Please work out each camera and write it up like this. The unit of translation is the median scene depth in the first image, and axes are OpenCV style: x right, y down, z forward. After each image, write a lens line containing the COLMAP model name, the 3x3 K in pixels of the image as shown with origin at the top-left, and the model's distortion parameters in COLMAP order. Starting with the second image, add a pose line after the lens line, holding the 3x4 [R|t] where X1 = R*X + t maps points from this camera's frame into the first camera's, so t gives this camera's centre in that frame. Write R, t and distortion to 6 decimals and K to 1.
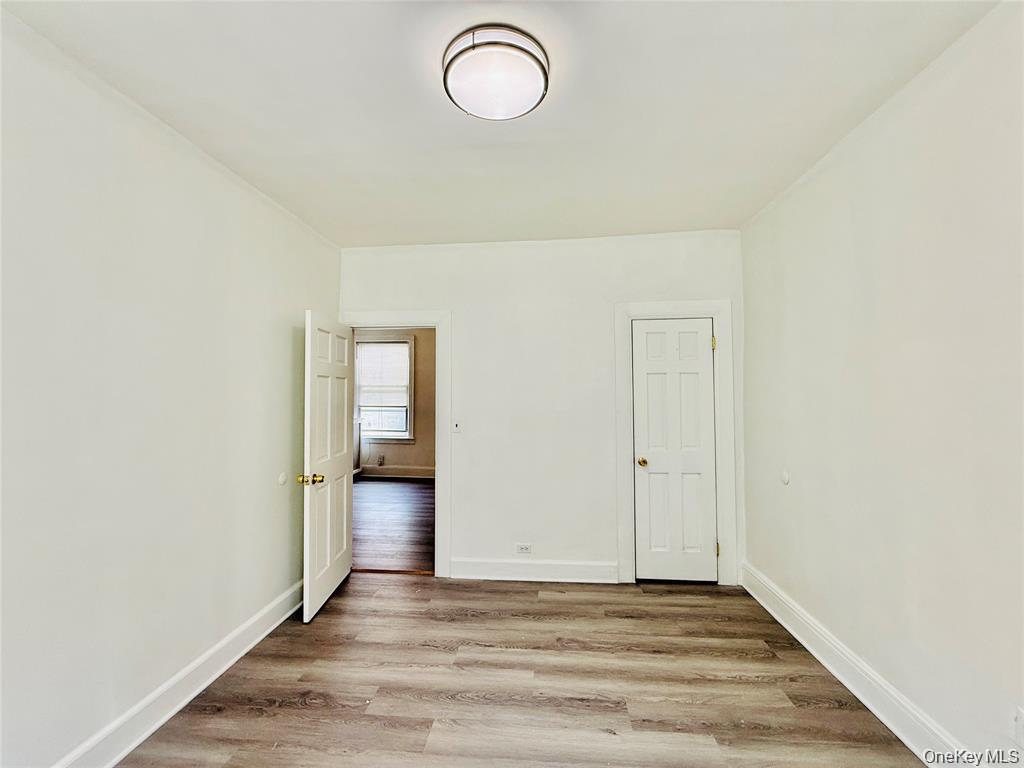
lens RADIAL K [[409.0, 0, 512.3], [0, 409.0, 385.2], [0, 0, 1]] dist [0.001024, 0.000059]
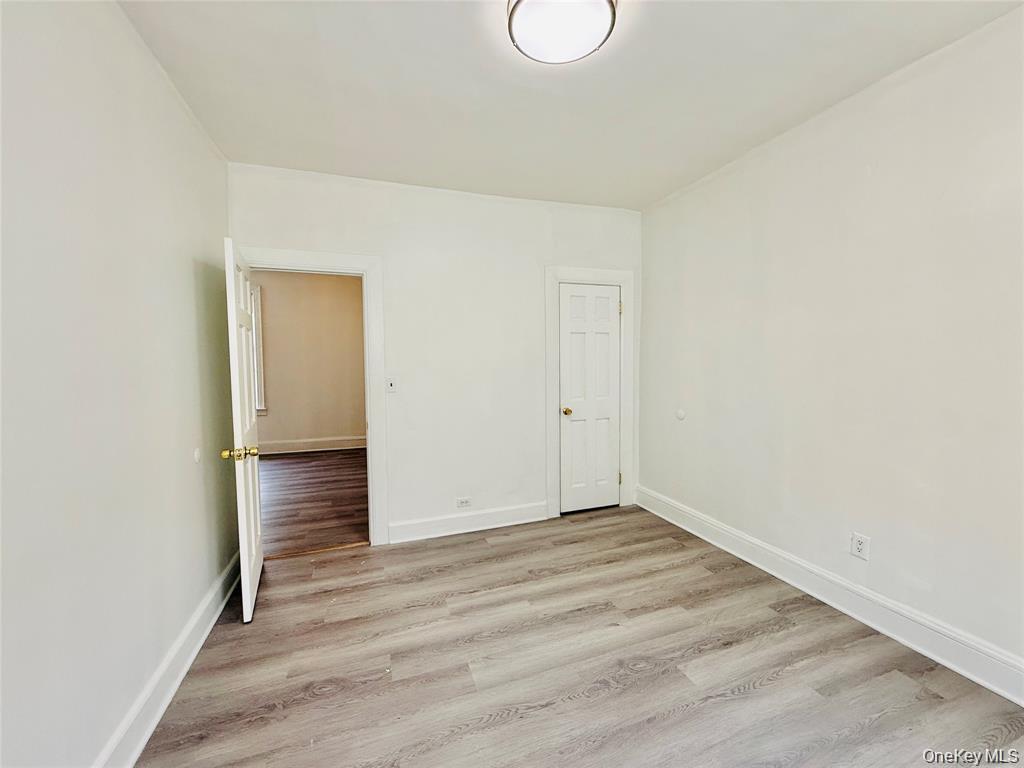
lens RADIAL K [[409.0, 0, 511.6], [0, 409.0, 385.3], [0, 0, 1]] dist [0.001024, 0.000059]
pose [[0.909695, -0.030794, 0.414133, -0.389233], [-0.003082, 0.996719, 0.080883, 0.033812], [-0.415265, -0.074855, 0.906616, 0.062961]]
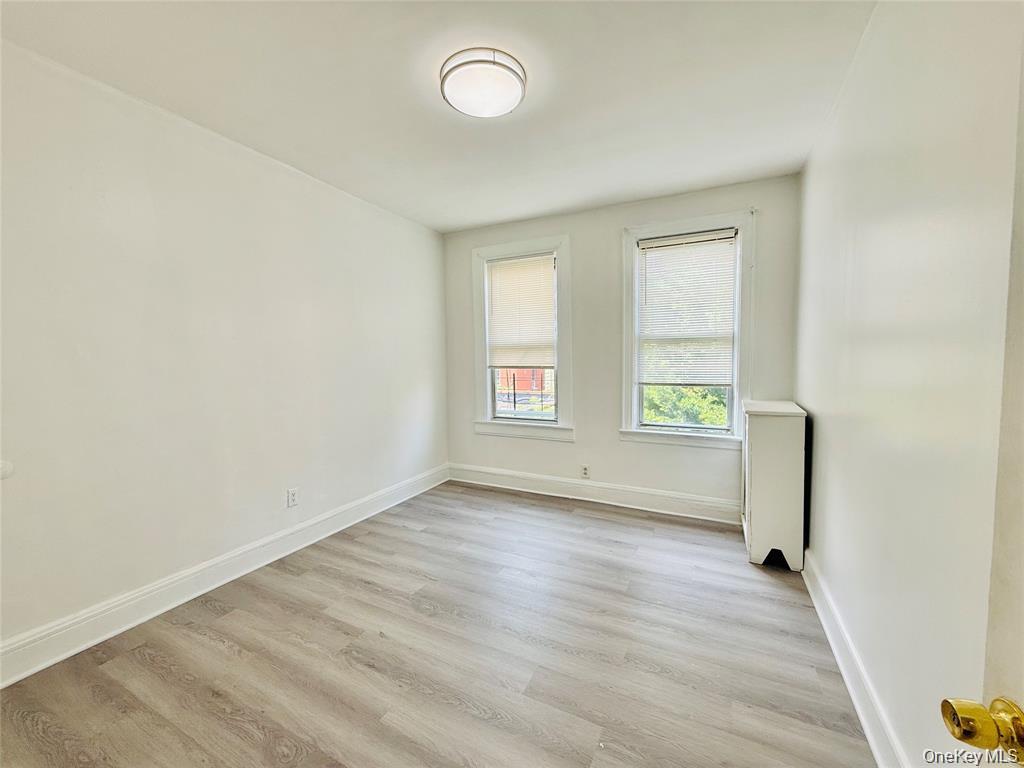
lens RADIAL K [[409.0, 0, 512.1], [0, 409.0, 381.5], [0, 0, 1]] dist [0.001024, 0.000059]
pose [[-0.932275, -0.007948, 0.361663, -0.389799], [0.002400, 0.999601, 0.028156, 0.073866], [-0.361743, 0.027117, -0.931883, 1.455655]]
